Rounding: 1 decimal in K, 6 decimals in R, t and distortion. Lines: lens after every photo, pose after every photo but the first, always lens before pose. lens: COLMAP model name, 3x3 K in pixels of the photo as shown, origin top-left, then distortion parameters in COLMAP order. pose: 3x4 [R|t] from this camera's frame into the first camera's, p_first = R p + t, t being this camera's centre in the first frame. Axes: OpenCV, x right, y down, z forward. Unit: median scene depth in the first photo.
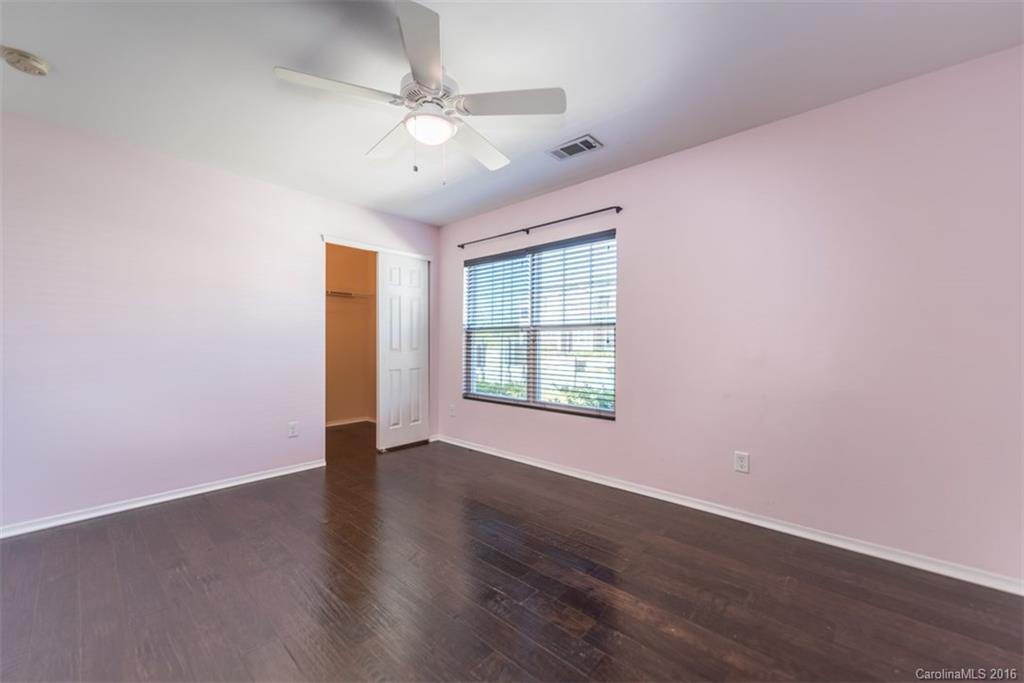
lens RADIAL K [[405.9, 0, 515.8], [0, 405.9, 339.3], [0, 0, 1]] dist [-0.000254, -0.000002]
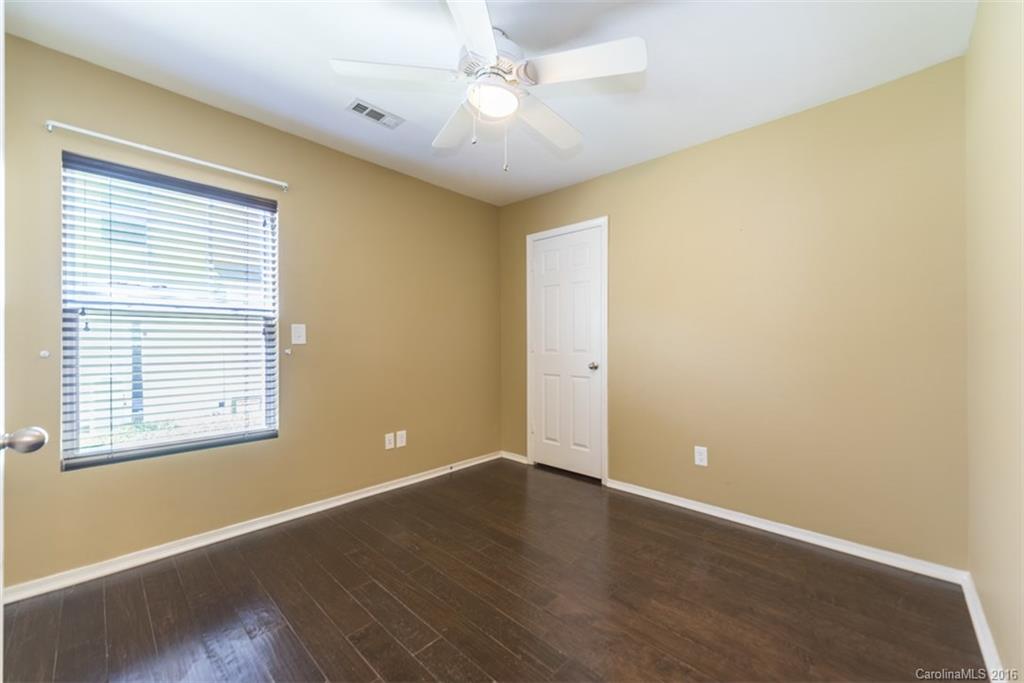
lens RADIAL K [[405.9, 0, 515.8], [0, 405.9, 339.3], [0, 0, 1]] dist [-0.000254, -0.000002]
pose [[0.017308, 0.010144, 0.999799, -0.544182], [-0.000652, 0.999948, -0.010134, 0.010727], [-0.999850, -0.000477, 0.017314, 0.515404]]
